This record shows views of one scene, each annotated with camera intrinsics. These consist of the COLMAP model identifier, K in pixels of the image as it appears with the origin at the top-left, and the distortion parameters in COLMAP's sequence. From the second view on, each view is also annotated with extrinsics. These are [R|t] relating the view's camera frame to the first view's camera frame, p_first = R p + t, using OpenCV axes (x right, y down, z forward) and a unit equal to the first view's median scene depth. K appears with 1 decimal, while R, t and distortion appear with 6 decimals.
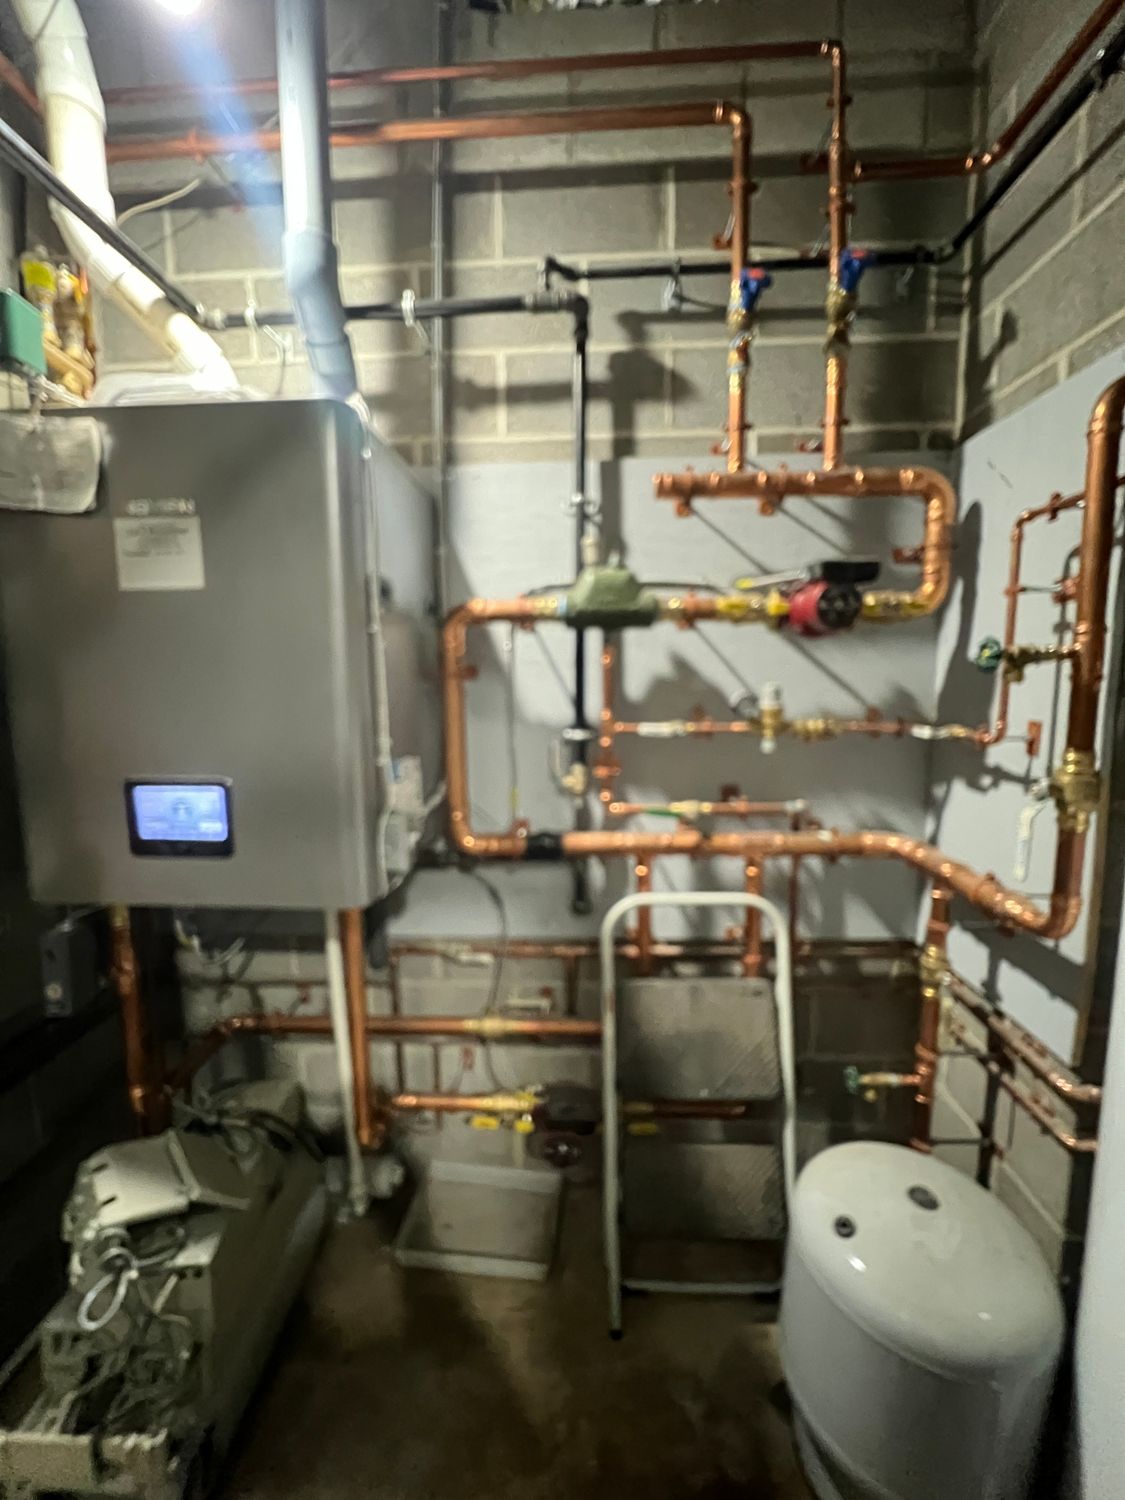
lens RADIAL K [[628.0, 0, 562.5], [0, 628.0, 750.0], [0, 0, 1]] dist [-0.011170, 0.000165]
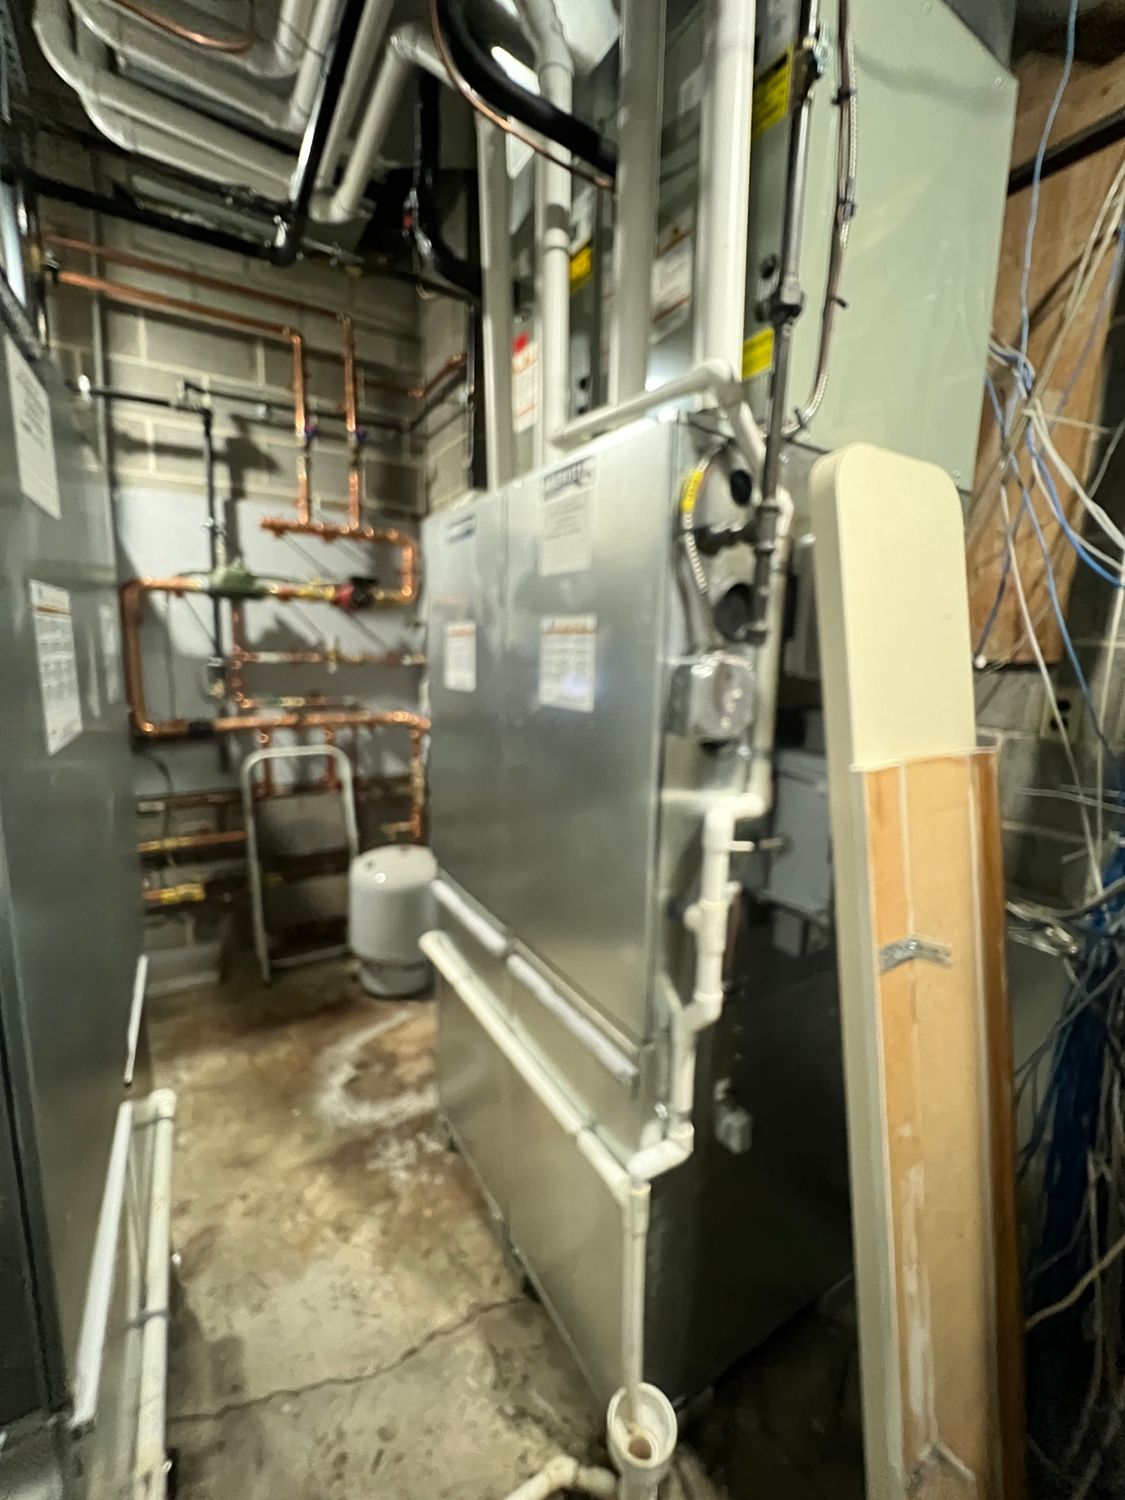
lens RADIAL K [[628.0, 0, 562.5], [0, 628.0, 750.0], [0, 0, 1]] dist [-0.011170, 0.000165]
pose [[0.835299, -0.063128, 0.546160, -0.140335], [0.033415, 0.997379, 0.064176, 0.137898], [-0.548780, -0.035356, 0.835219, -0.950266]]
